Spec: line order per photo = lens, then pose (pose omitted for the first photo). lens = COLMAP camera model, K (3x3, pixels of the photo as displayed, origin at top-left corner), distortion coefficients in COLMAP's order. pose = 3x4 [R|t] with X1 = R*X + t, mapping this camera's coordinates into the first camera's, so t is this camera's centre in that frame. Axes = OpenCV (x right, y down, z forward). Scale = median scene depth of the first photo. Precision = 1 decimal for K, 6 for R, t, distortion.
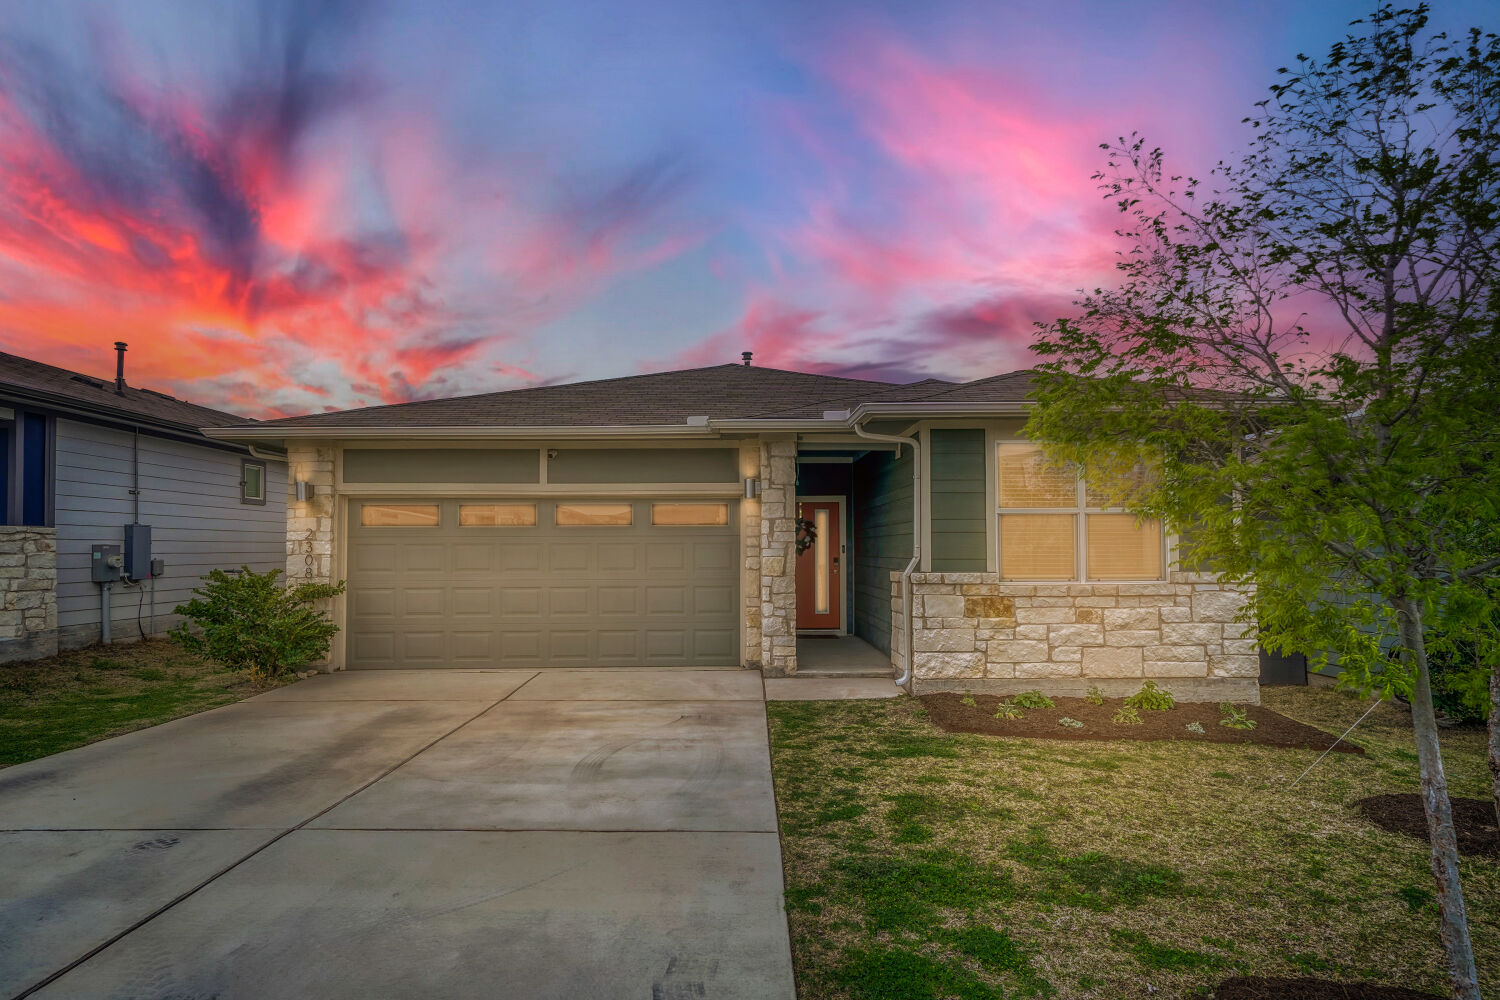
lens RADIAL K [[908.7, 0, 749.3], [0, 908.7, 509.6], [0, 0, 1]] dist [0.025196, 0.000527]
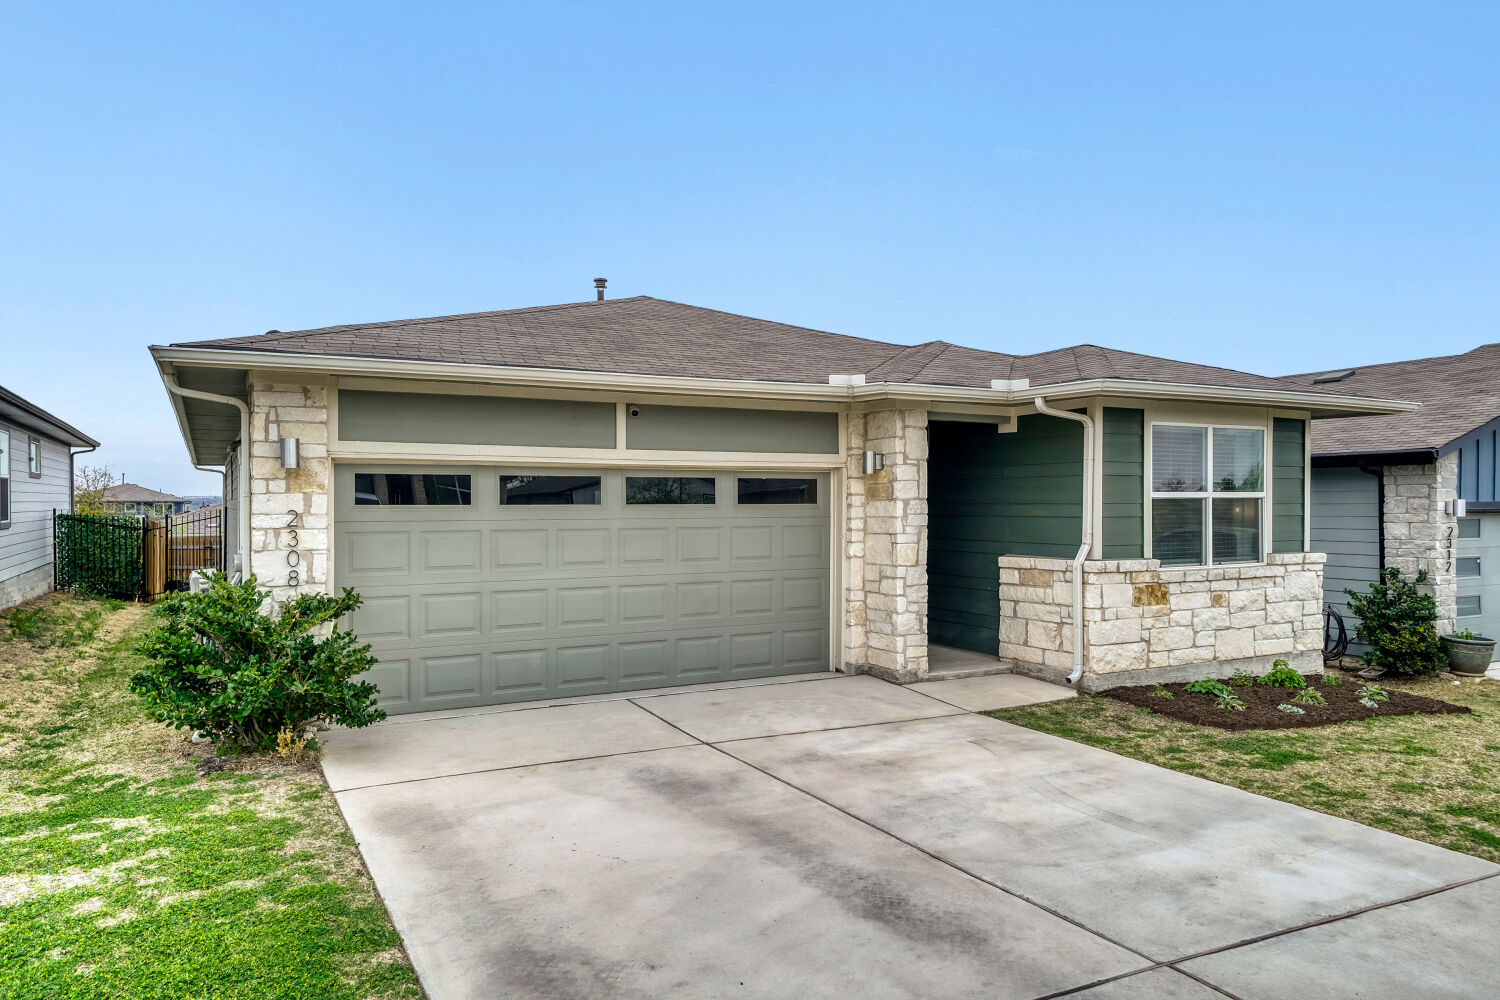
lens RADIAL K [[1020.5, 0, 749.1], [0, 1020.5, 496.1], [0, 0, 1]] dist [0.034860, -0.002409]
pose [[0.886103, 0.005570, 0.463455, -0.613877], [-0.020686, 0.999407, 0.027541, -0.018337], [-0.463026, -0.033991, 0.885693, 0.236838]]
